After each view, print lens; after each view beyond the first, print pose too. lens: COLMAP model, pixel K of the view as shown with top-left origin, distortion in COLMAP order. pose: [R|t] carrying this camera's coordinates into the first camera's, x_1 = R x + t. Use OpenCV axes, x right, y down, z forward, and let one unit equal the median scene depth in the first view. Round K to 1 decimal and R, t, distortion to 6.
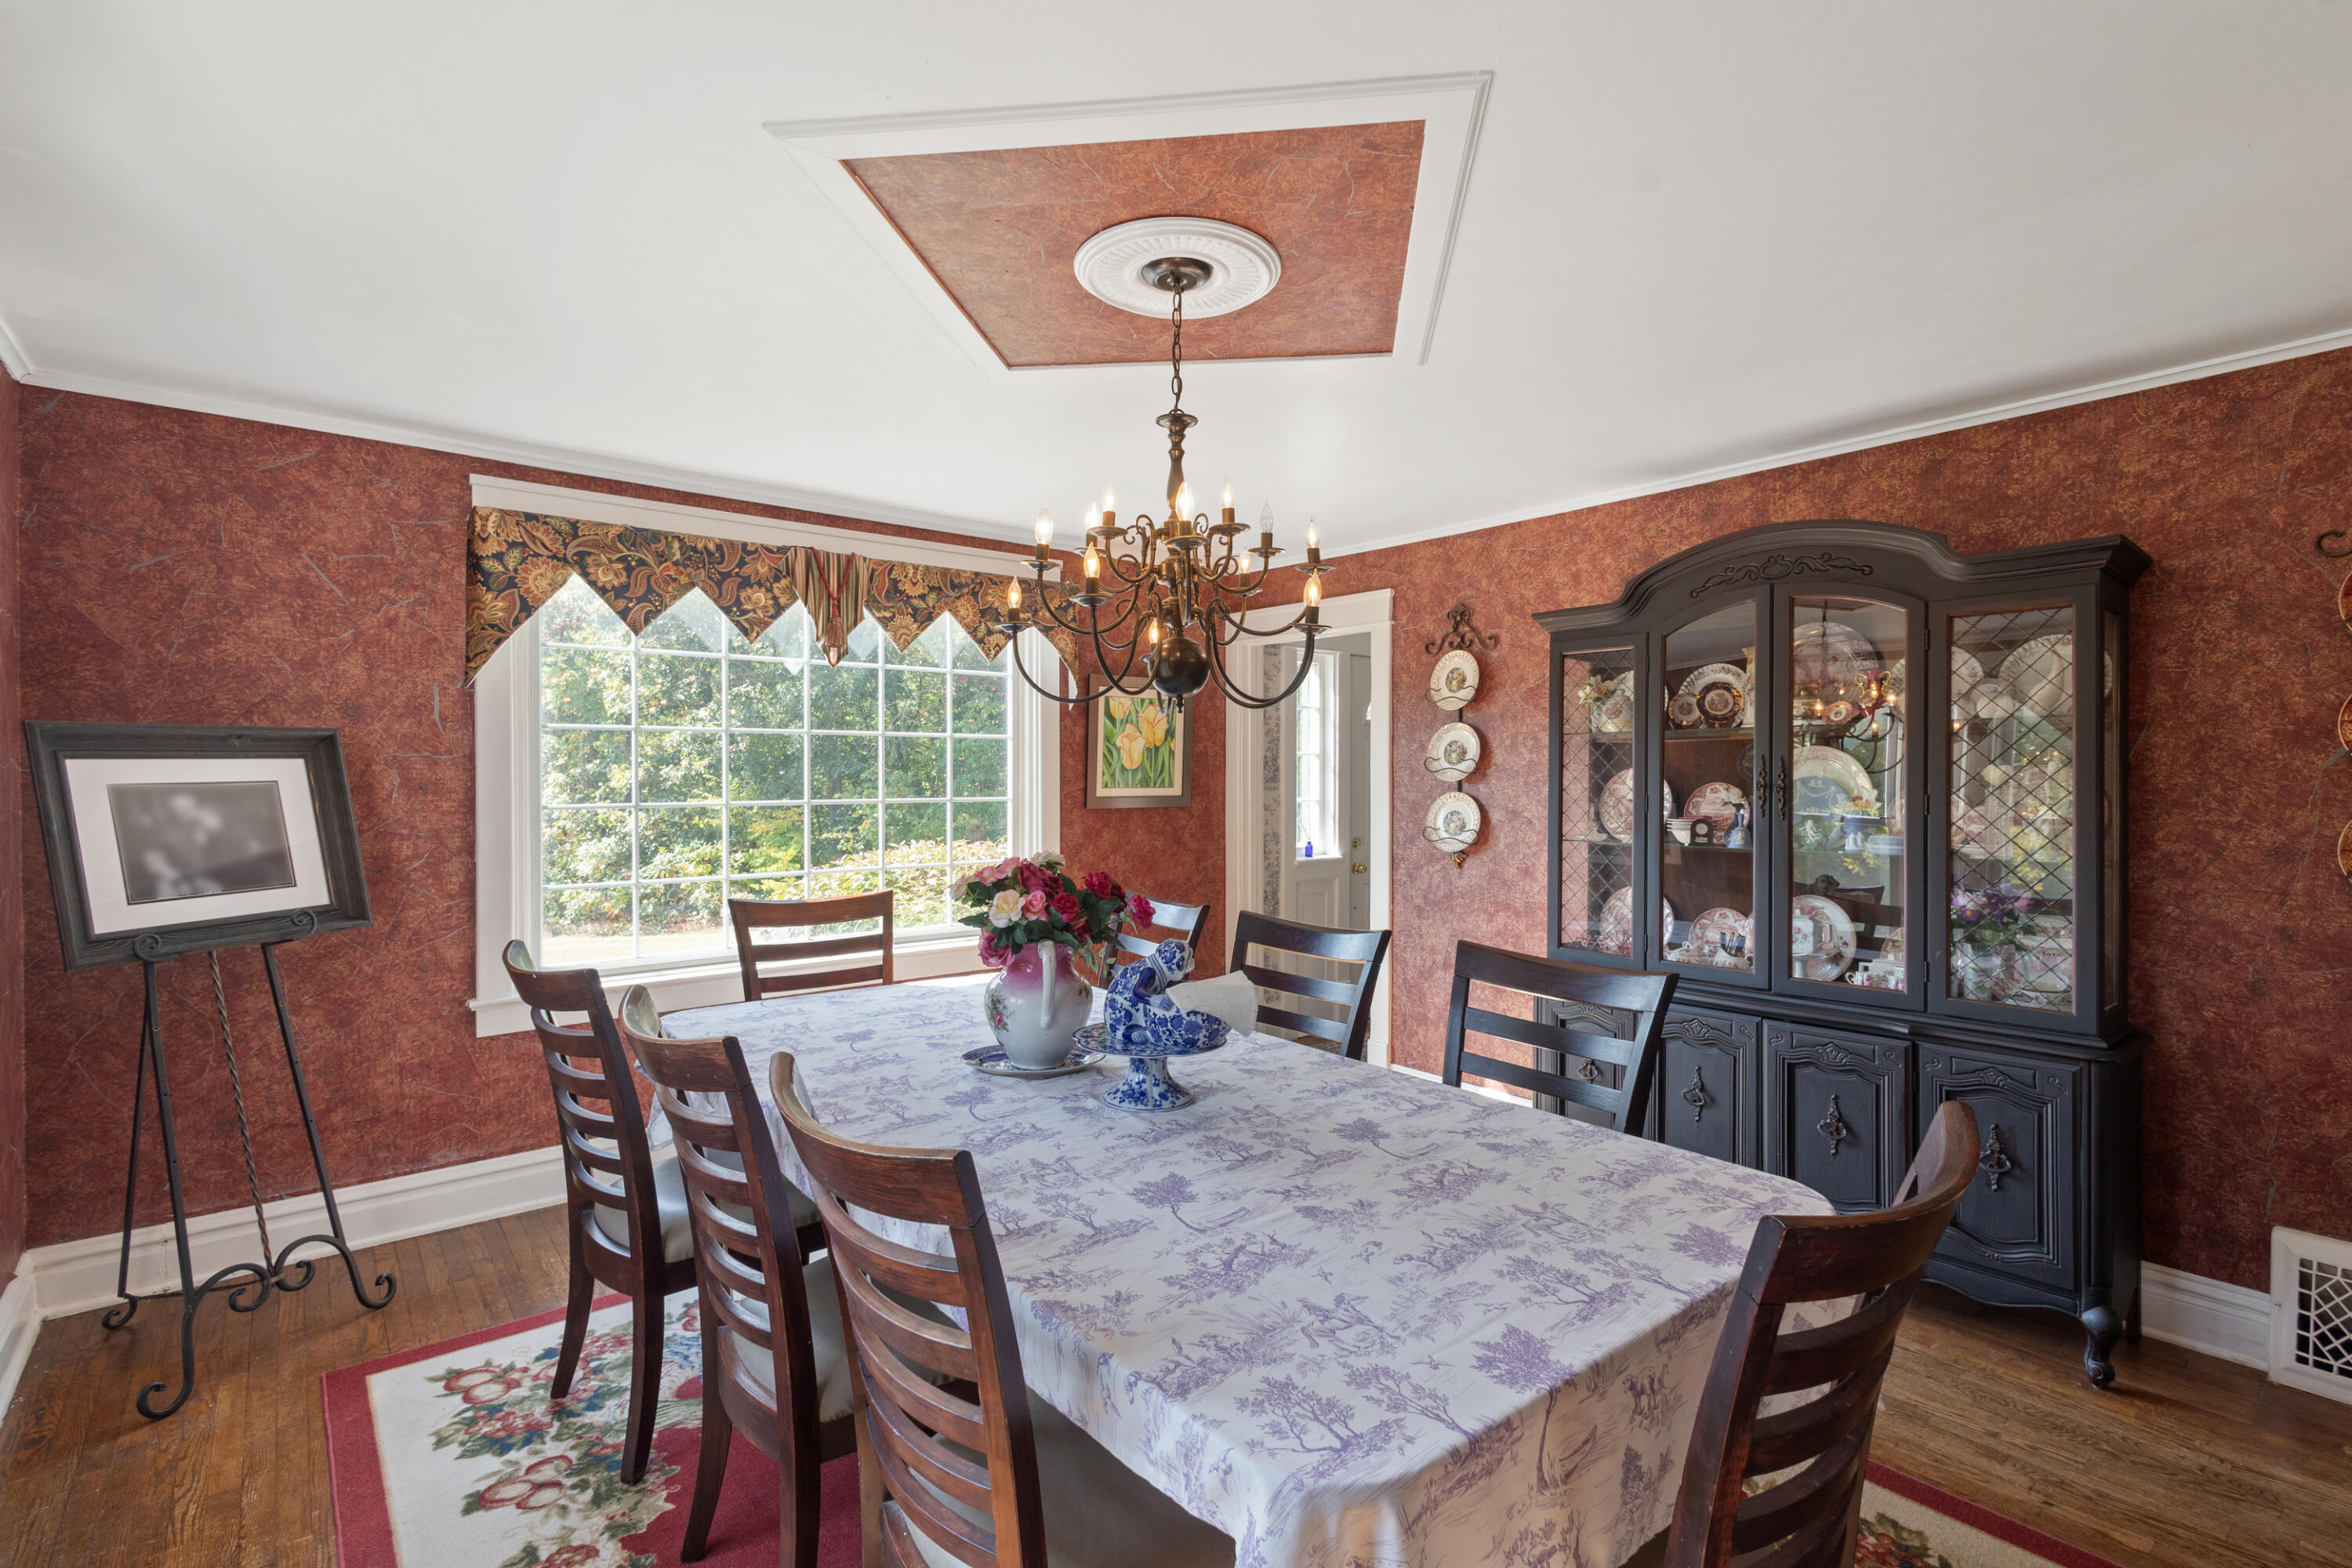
lens RADIAL K [[1098.2, 0, 1172.5], [0, 1098.2, 781.4], [0, 0, 1]] dist [0.007823, -0.000070]
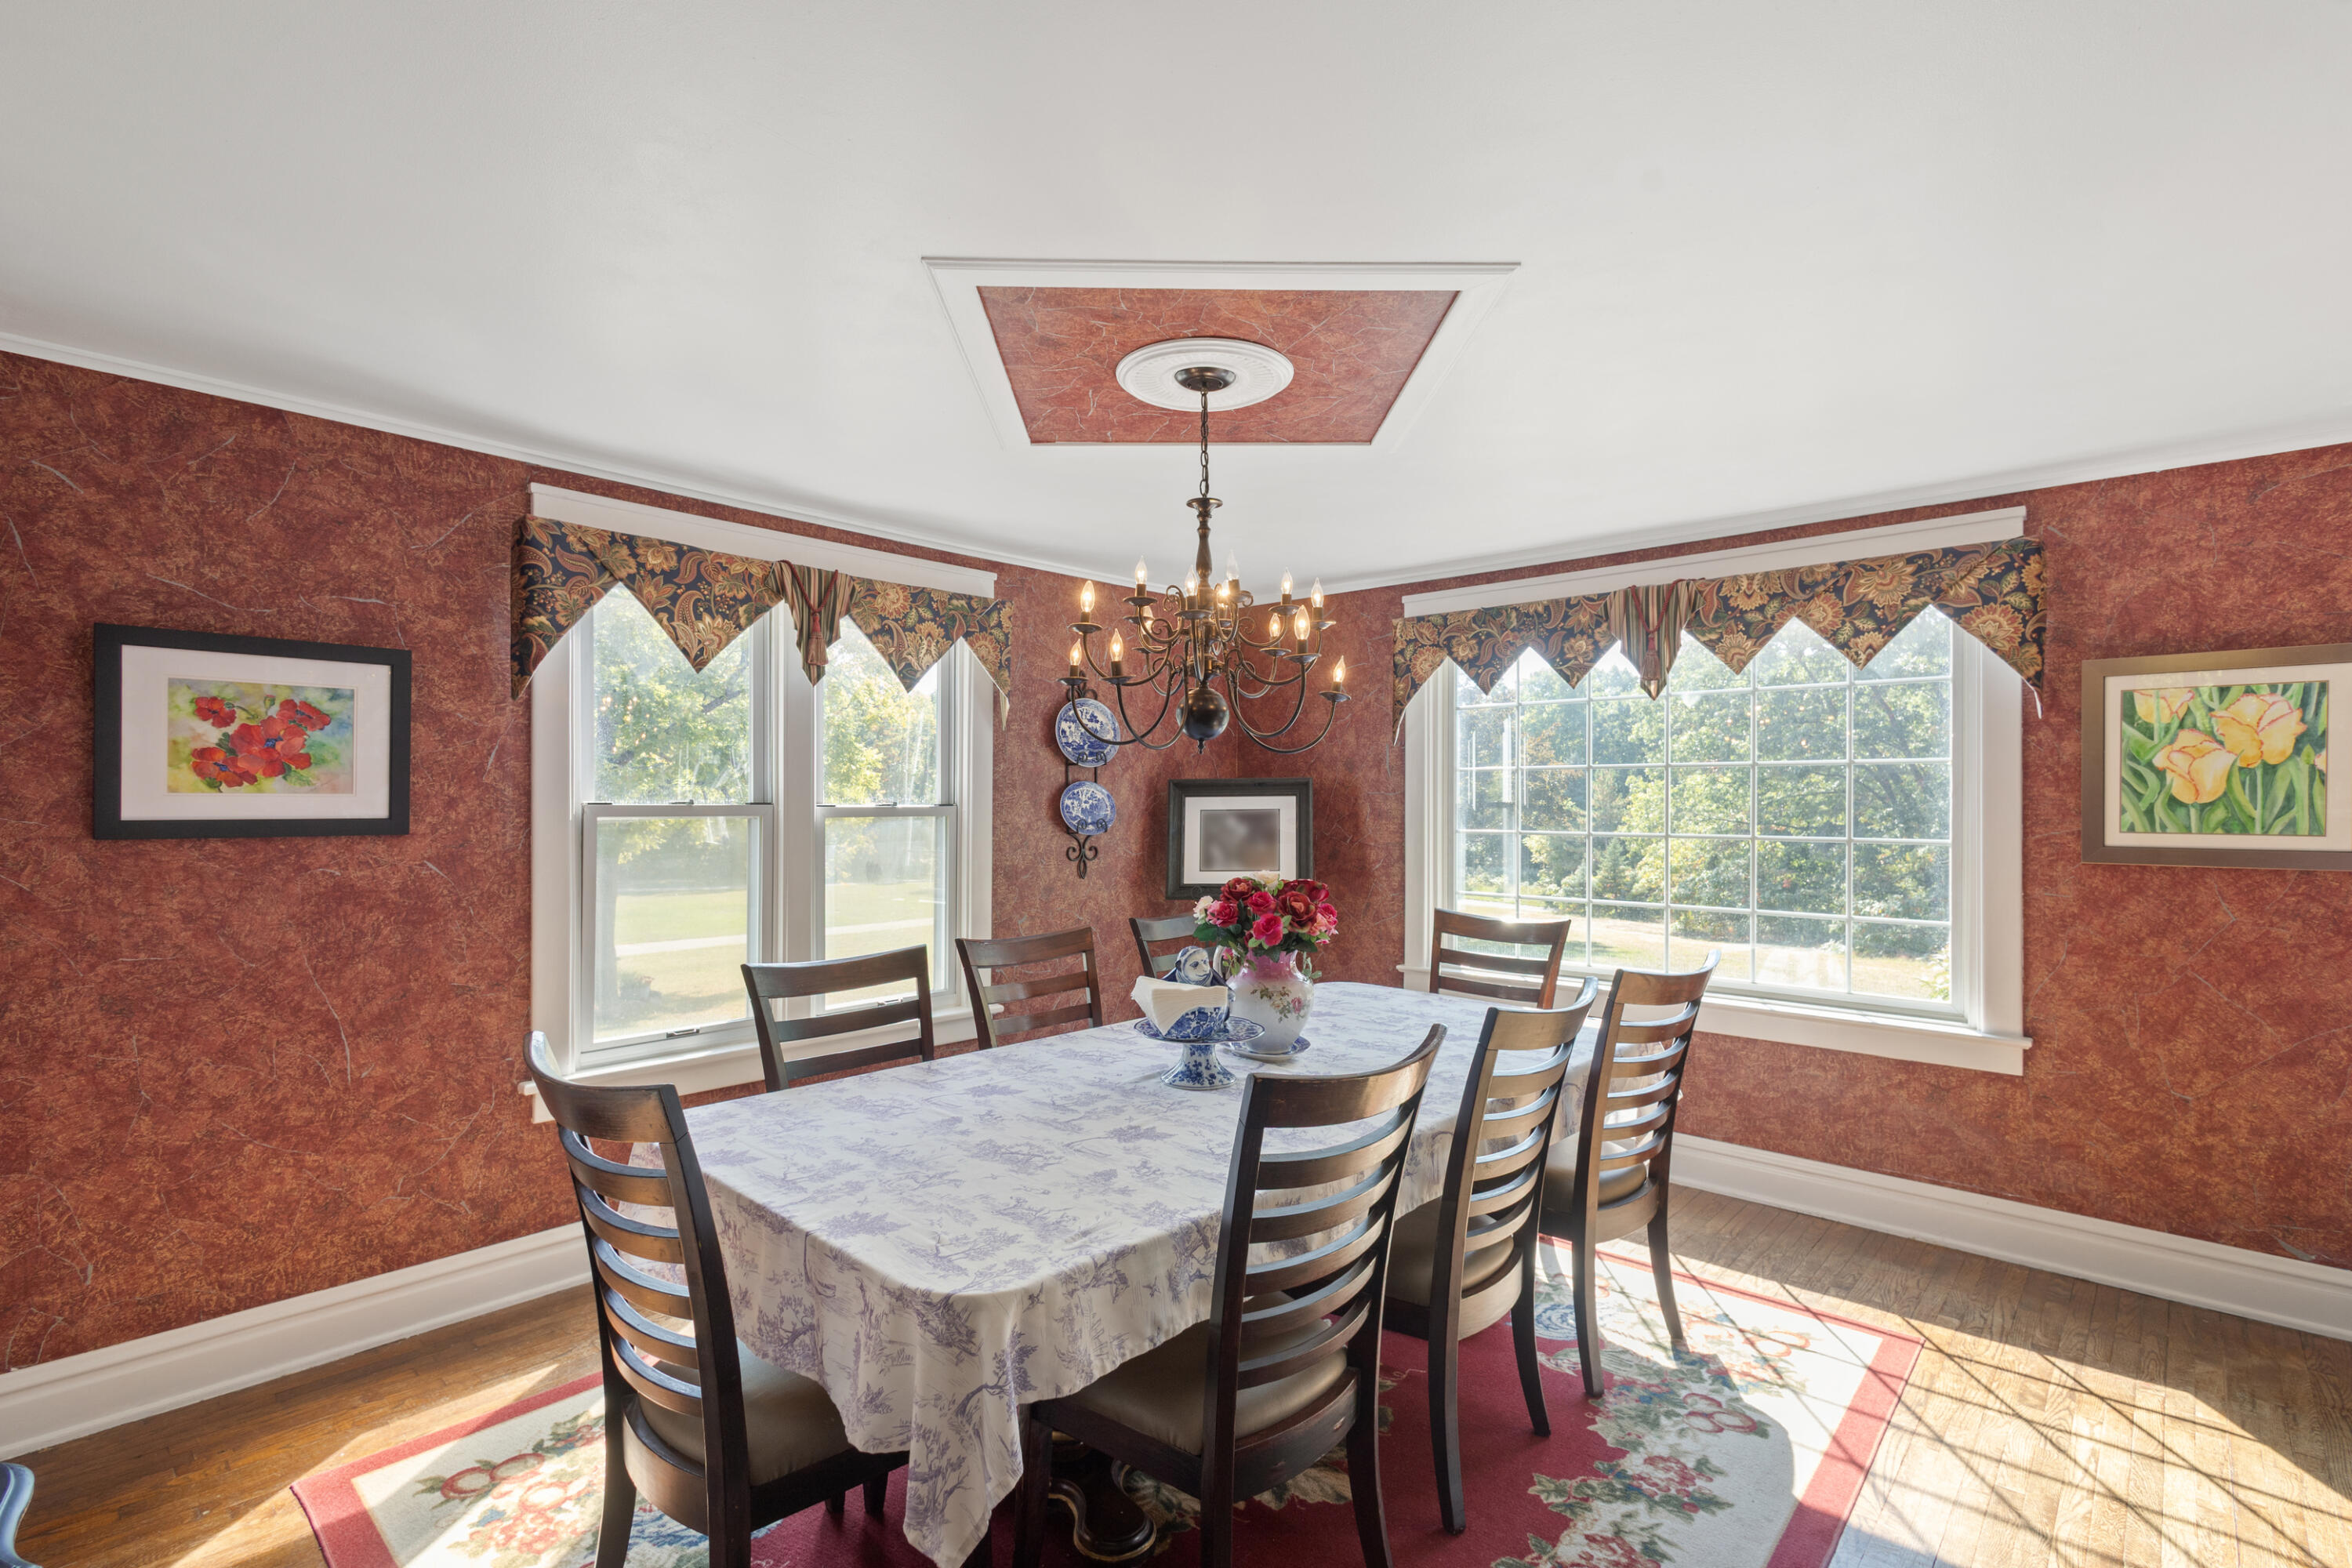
lens RADIAL K [[1098.2, 0, 1174.4], [0, 1098.2, 787.5], [0, 0, 1]] dist [0.007823, -0.000070]
pose [[0.128736, -0.014007, -0.991580, 0.692980], [-0.012918, 0.999792, -0.015801, -0.003998], [0.991595, 0.014843, 0.128528, 0.492470]]
